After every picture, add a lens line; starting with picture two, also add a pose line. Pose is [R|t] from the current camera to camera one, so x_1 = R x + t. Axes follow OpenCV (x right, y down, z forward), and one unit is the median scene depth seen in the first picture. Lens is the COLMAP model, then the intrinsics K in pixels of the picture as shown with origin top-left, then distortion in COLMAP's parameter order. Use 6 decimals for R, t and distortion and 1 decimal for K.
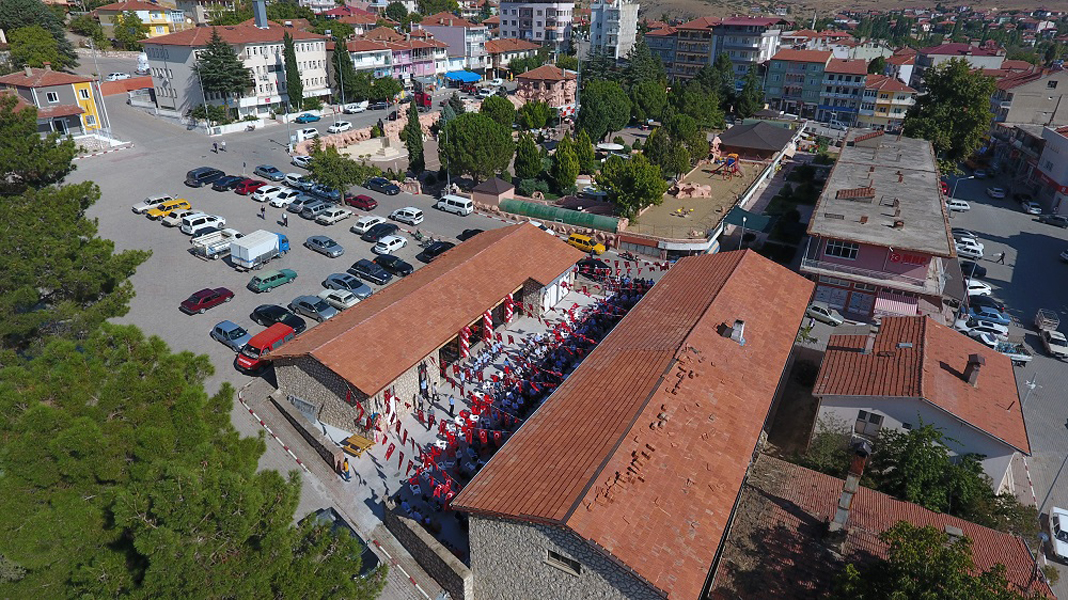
lens RADIAL K [[649.7, 0, 530.1], [0, 649.7, 300.8], [0, 0, 1]] dist [-0.003417, 0.000518]
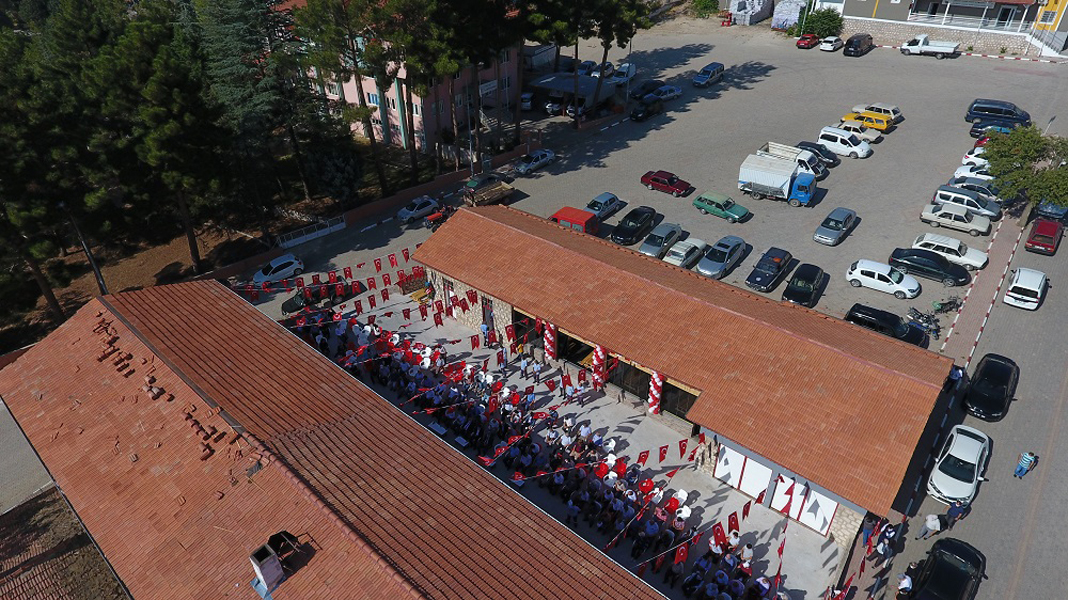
lens RADIAL K [[649.7, 0, 530.9], [0, 649.7, 301.0], [0, 0, 1]] dist [-0.003417, 0.000518]
pose [[-0.236876, 0.520151, -0.820568, 0.426727], [-0.396757, 0.719176, 0.570412, -0.333703], [0.886834, 0.460683, 0.036018, 0.819821]]
